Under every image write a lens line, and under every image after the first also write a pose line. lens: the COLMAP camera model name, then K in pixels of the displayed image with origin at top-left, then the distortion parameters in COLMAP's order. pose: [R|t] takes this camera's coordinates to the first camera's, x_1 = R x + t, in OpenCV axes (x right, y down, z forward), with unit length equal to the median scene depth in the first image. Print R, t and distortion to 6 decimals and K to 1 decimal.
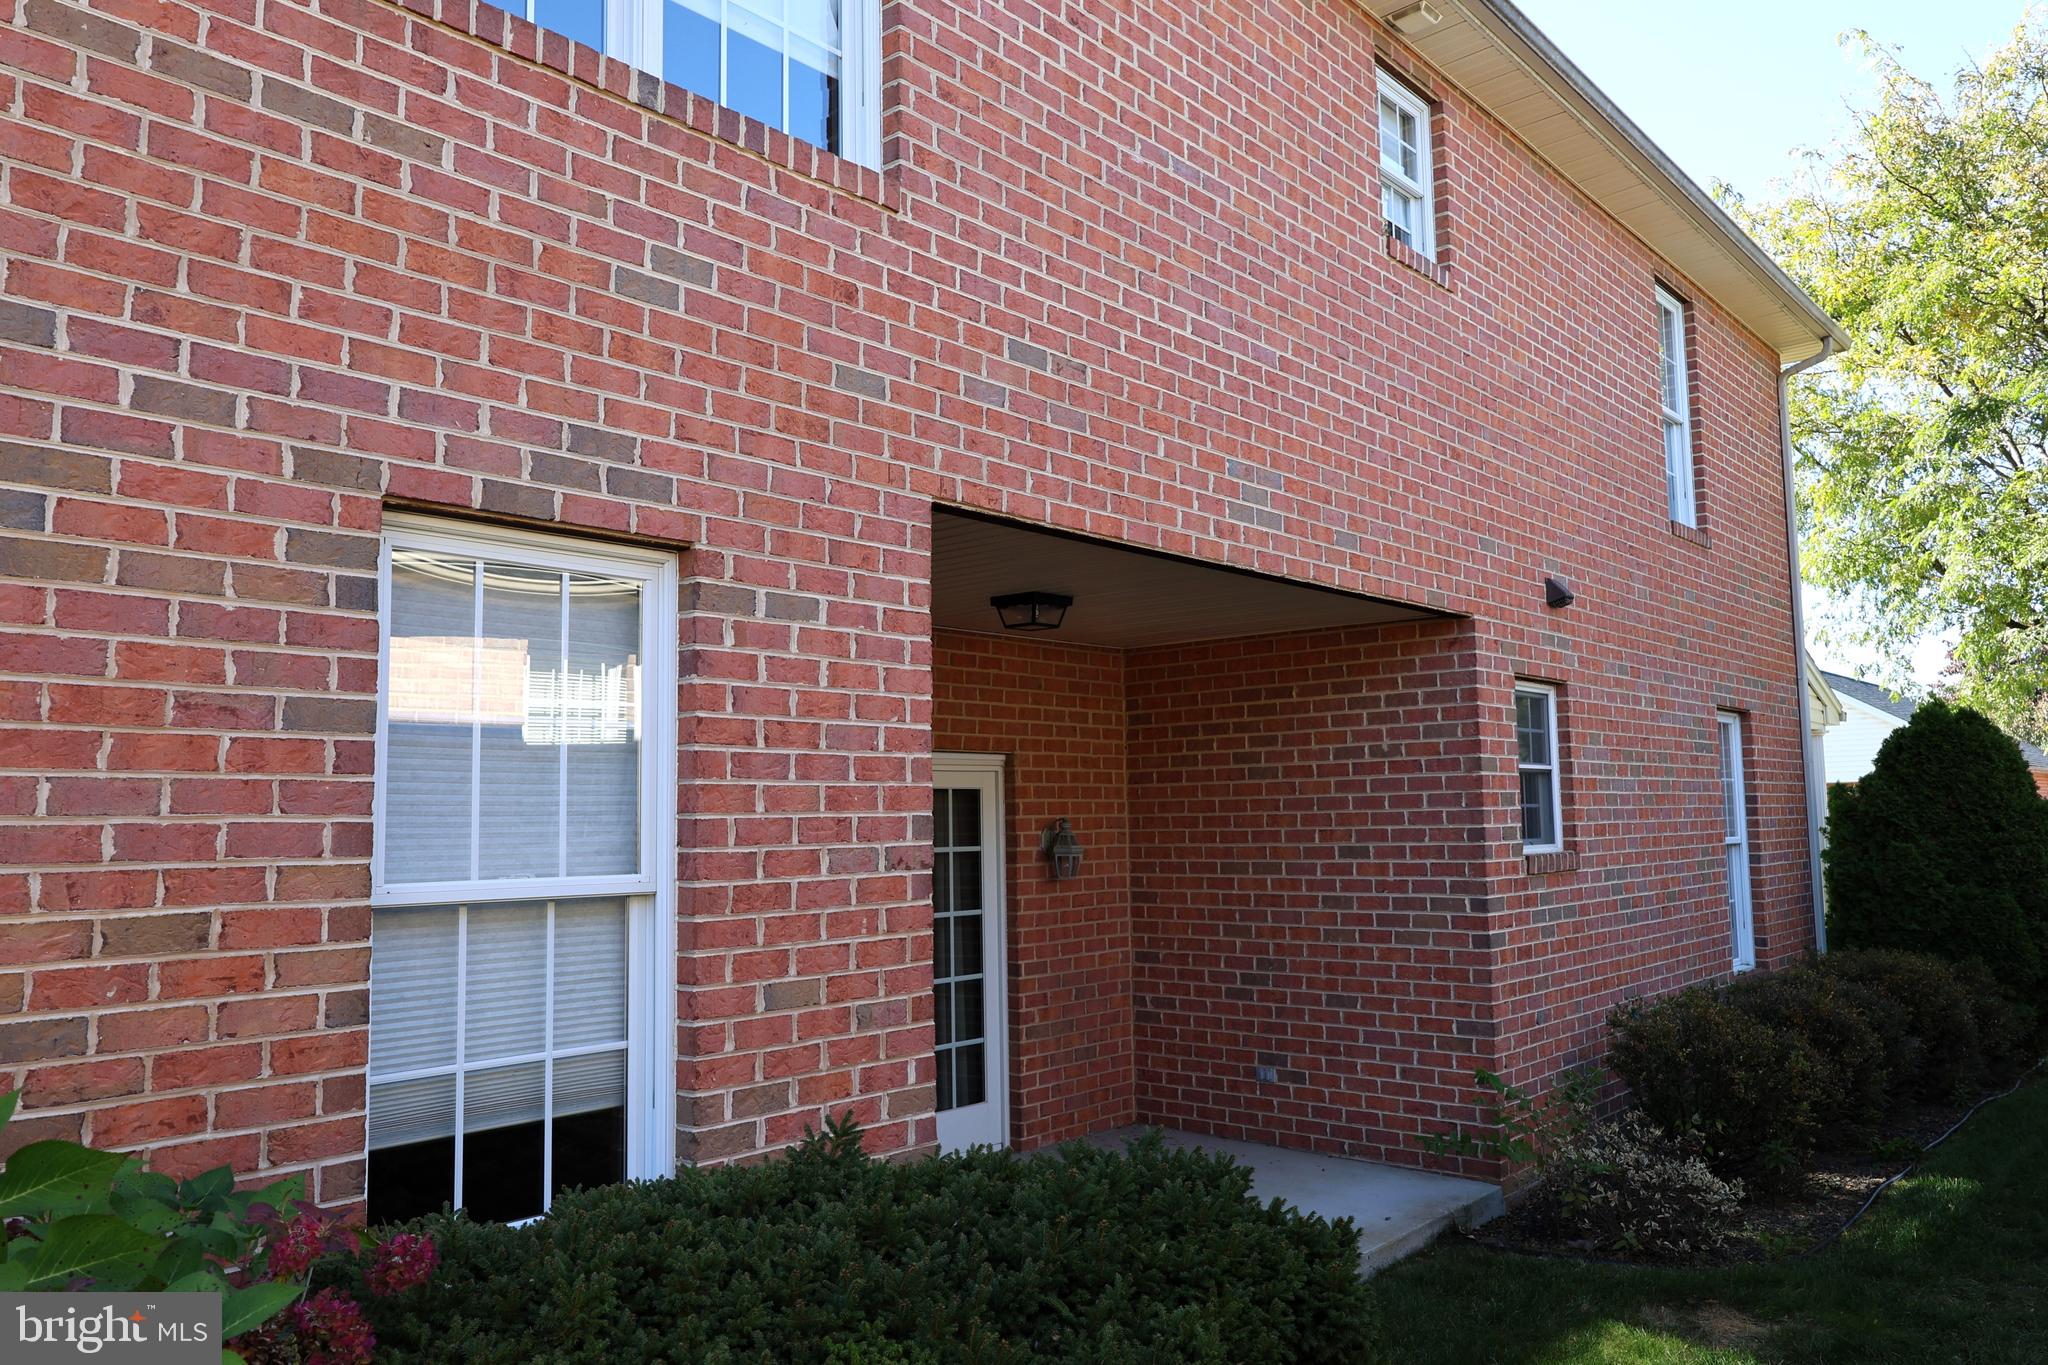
lens RADIAL K [[1434.1, 0, 1026.8], [0, 1434.1, 689.4], [0, 0, 1]] dist [0.000008, -0.000851]
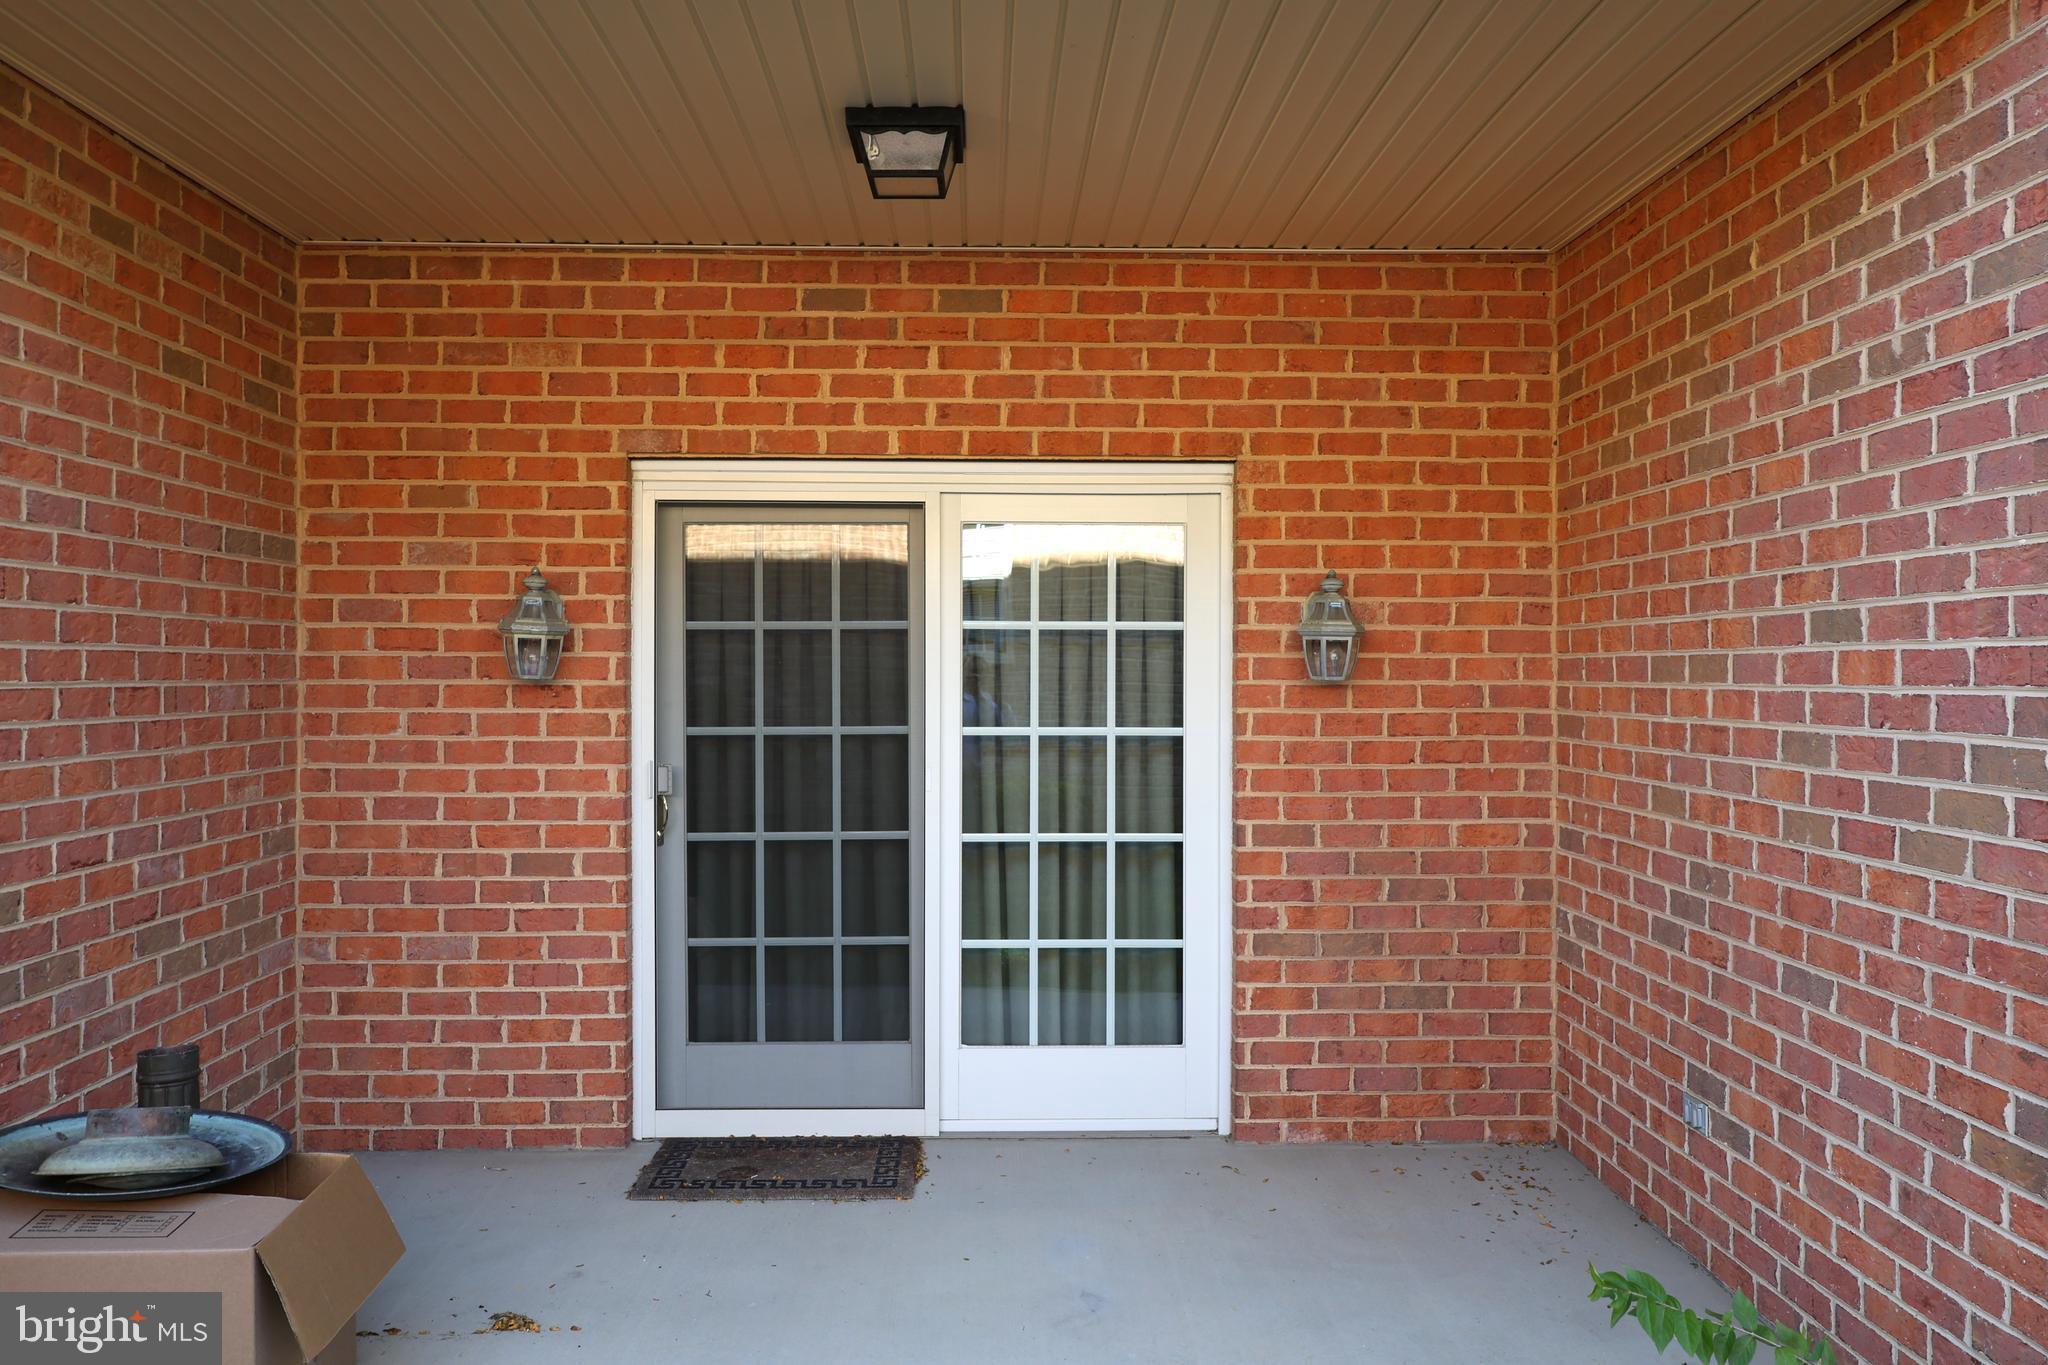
lens RADIAL K [[1434.1, 0, 1021.7], [0, 1434.1, 669.7], [0, 0, 1]] dist [0.000008, -0.000851]
pose [[0.685529, 0.017405, -0.727838, 0.361193], [0.055489, 0.995557, 0.076070, 0.082271], [0.725928, -0.092535, 0.681517, 0.559352]]
